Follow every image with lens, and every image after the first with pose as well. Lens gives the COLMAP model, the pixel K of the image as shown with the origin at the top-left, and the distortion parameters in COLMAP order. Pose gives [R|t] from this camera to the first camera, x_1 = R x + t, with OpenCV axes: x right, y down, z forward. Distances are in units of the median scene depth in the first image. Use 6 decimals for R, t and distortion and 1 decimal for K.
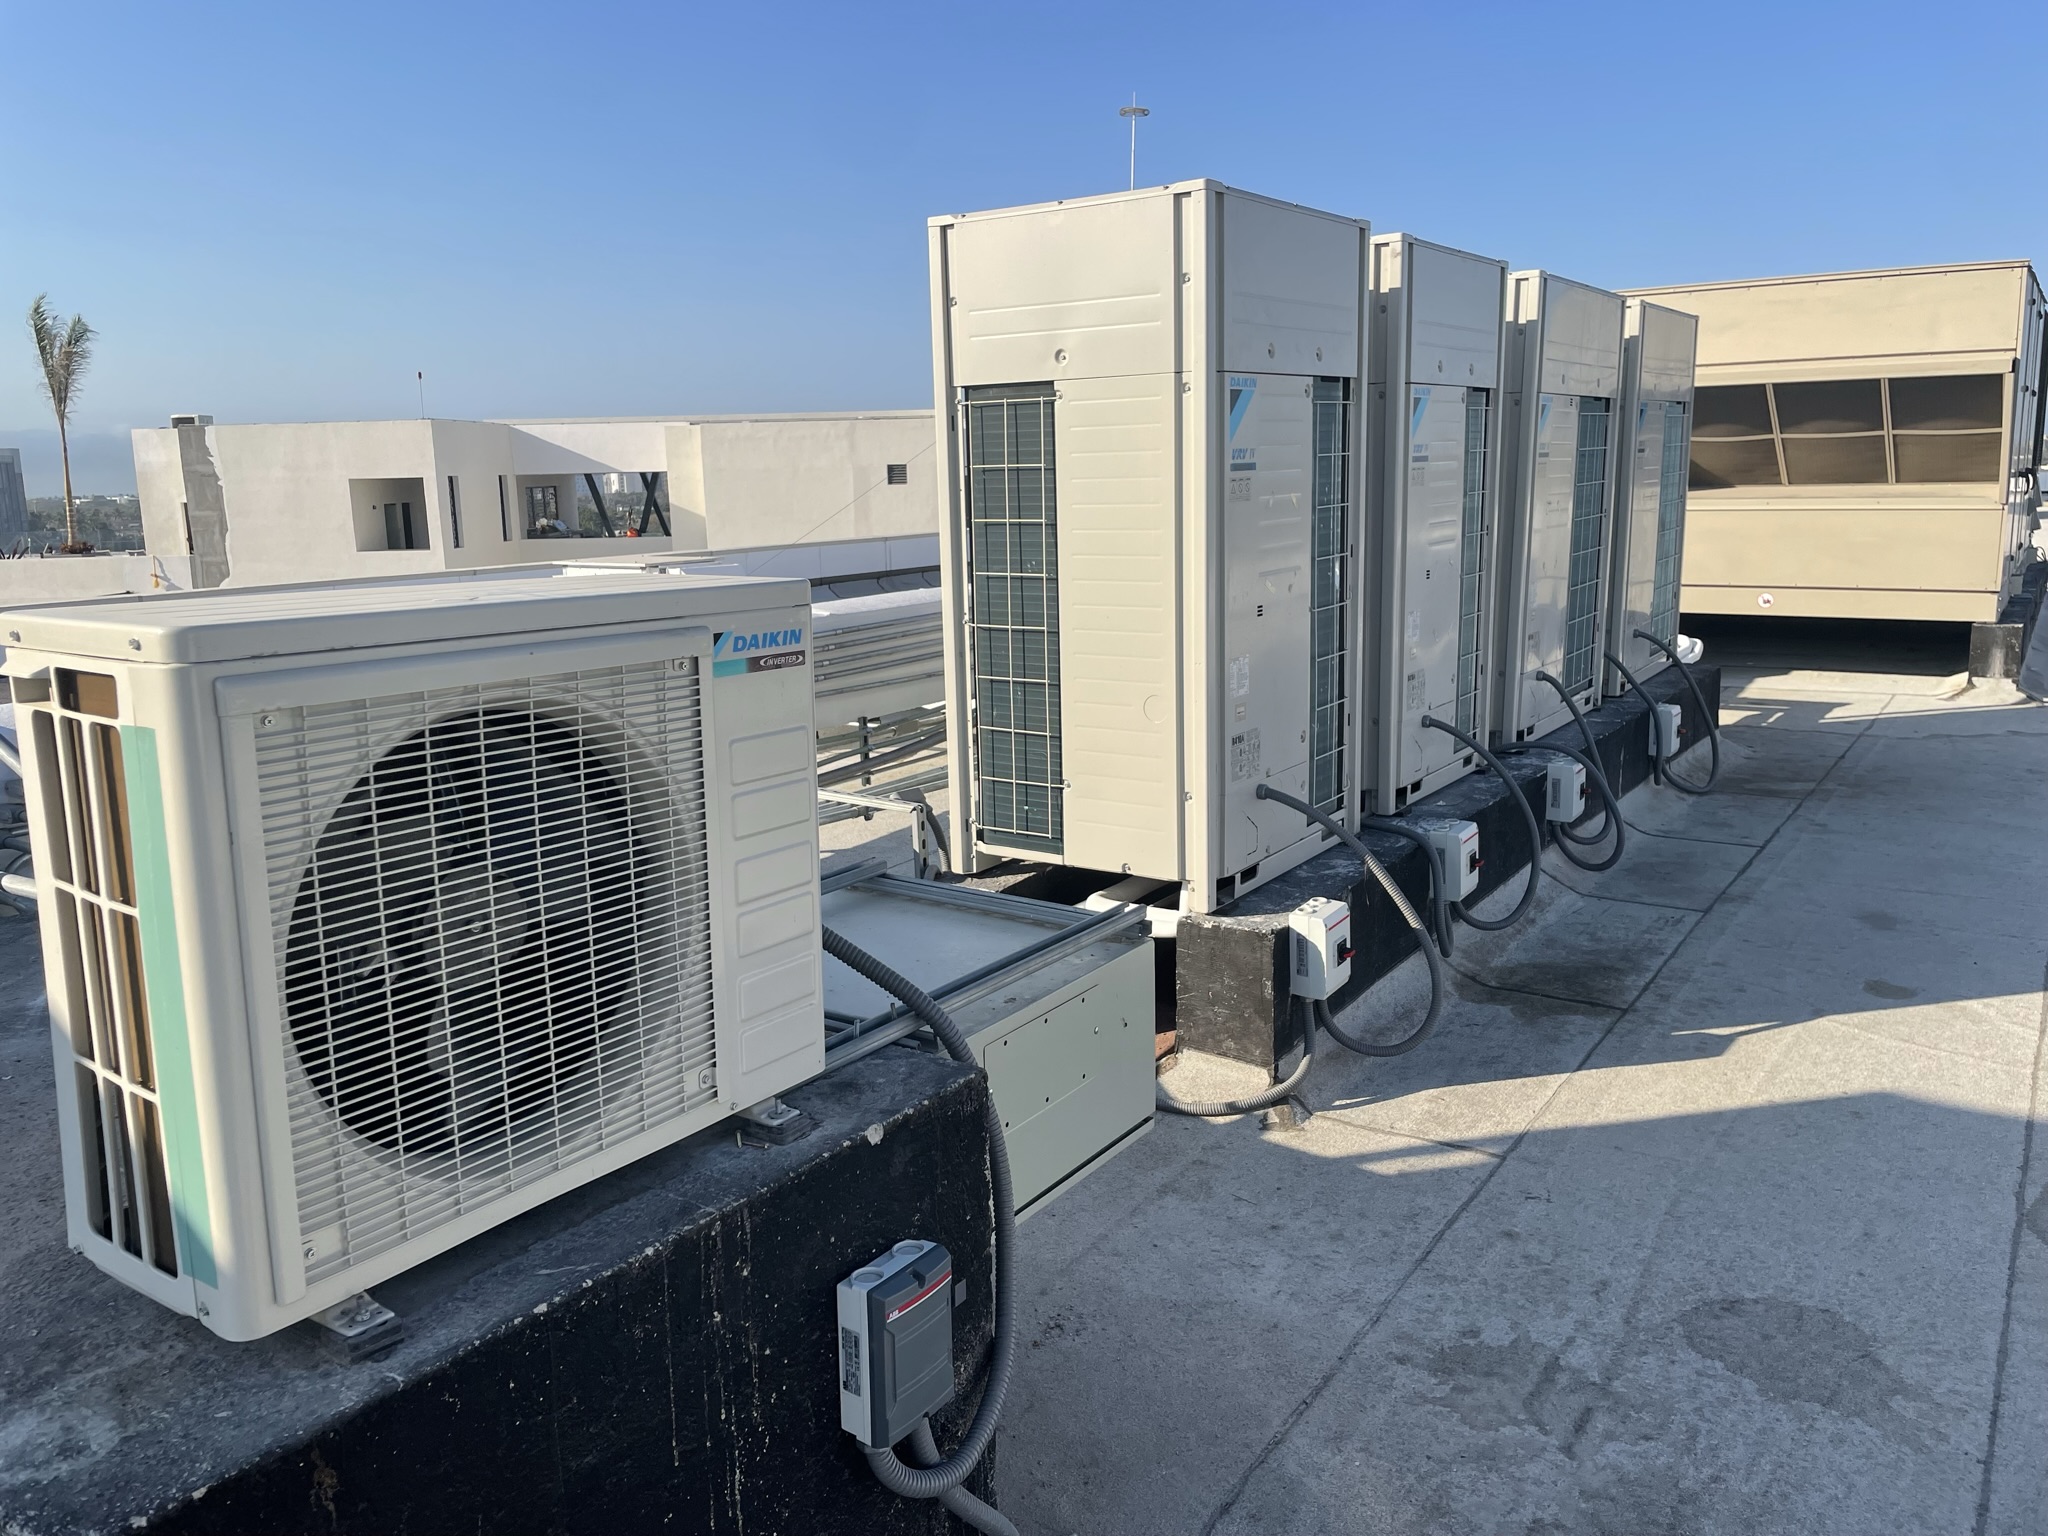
lens RADIAL K [[1546.3, 0, 1001.5], [0, 1546.3, 743.8], [0, 0, 1]] dist [0.090622, -0.115063]
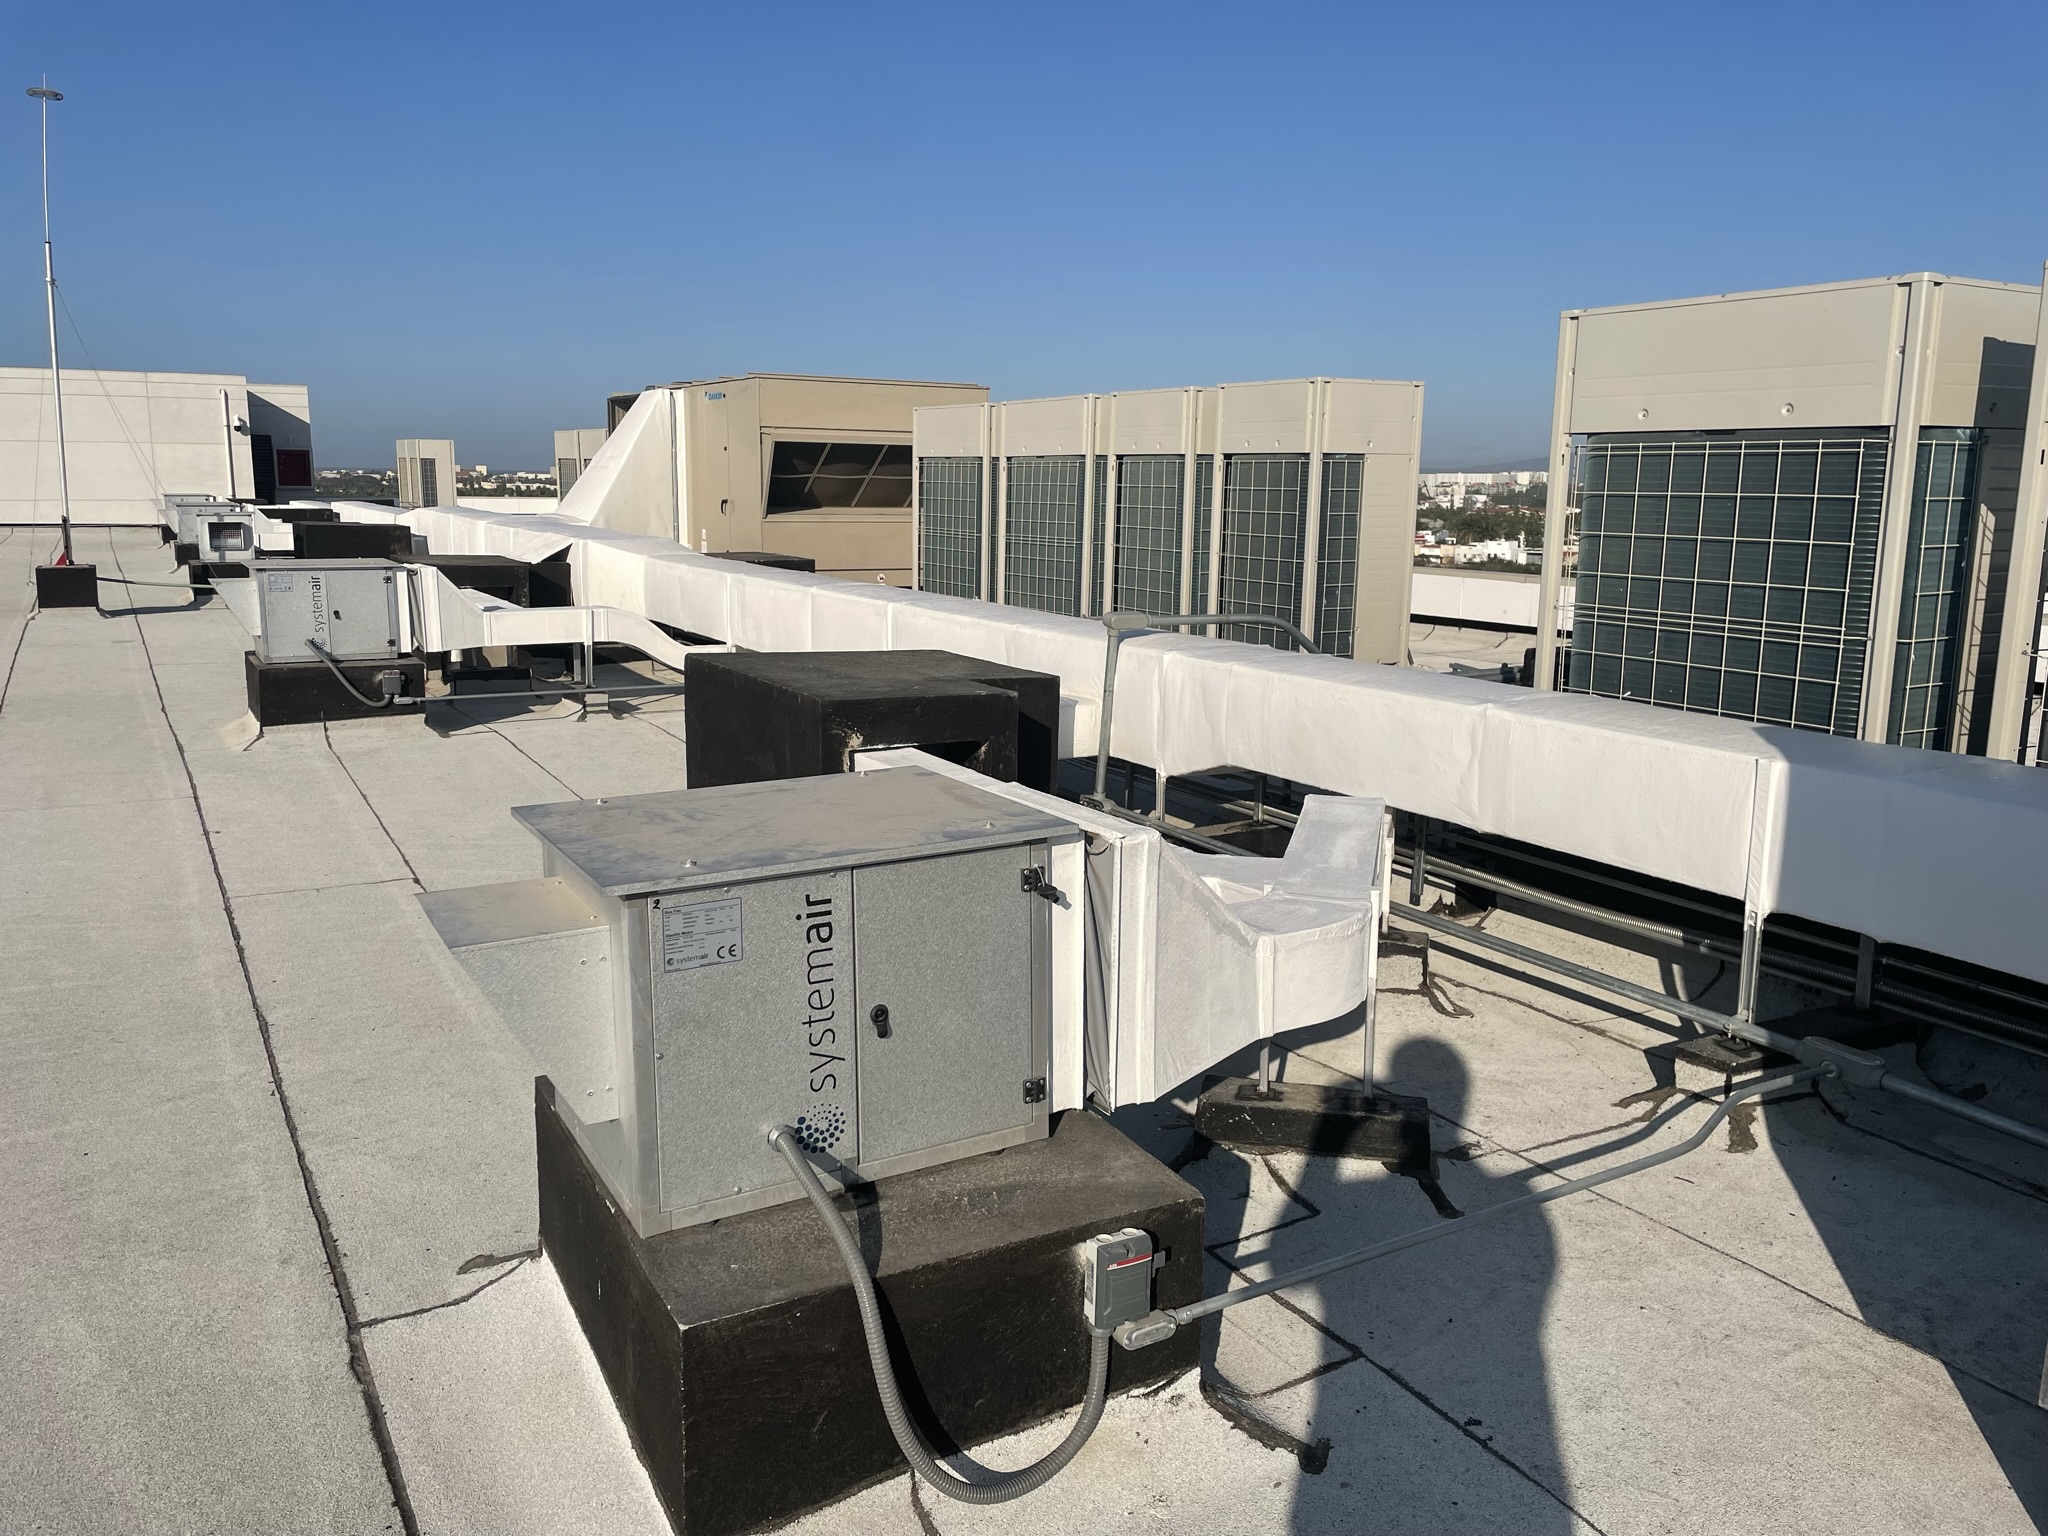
lens RADIAL K [[1542.6, 0, 1013.8], [0, 1542.6, 745.1], [0, 0, 1]] dist [0.102070, -0.132353]
pose [[0.440547, -0.125284, 0.888945, -1.987455], [0.138257, 0.987869, 0.070708, -0.030346], [-0.887019, 0.091753, 0.452524, 0.381157]]
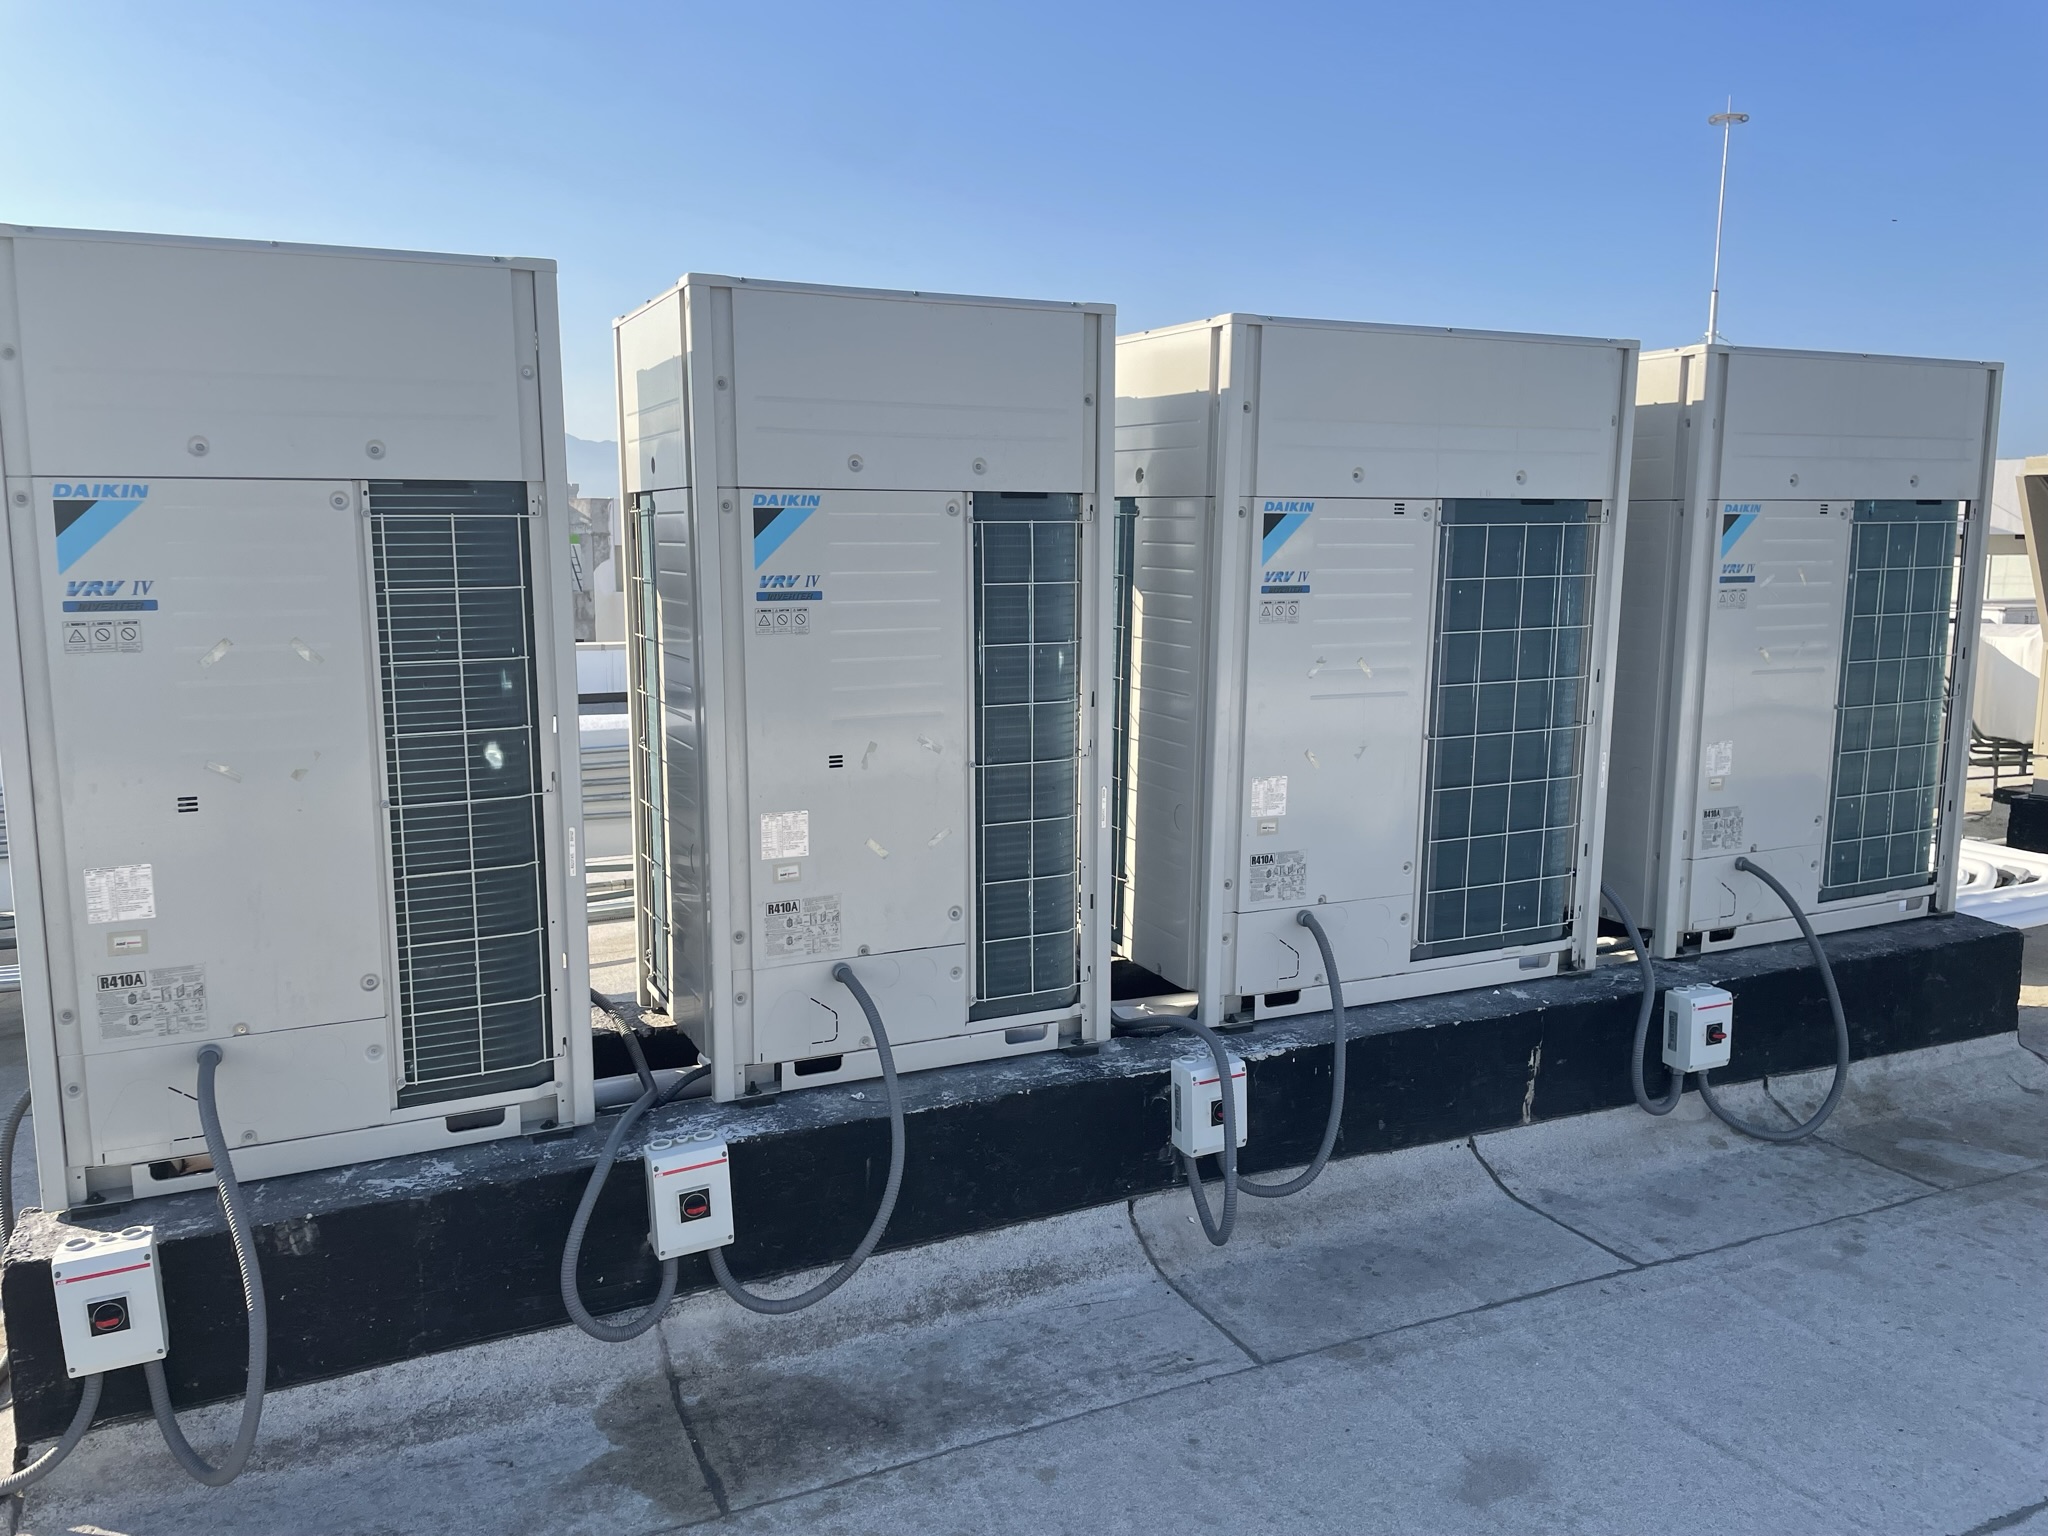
lens RADIAL K [[1546.3, 0, 1001.5], [0, 1546.3, 743.8], [0, 0, 1]] dist [0.090622, -0.115063]
pose [[0.862502, 0.091266, -0.497756, 0.733447], [-0.110094, 0.993885, -0.008535, -0.128684], [0.493933, 0.062162, 0.867275, 0.480180]]
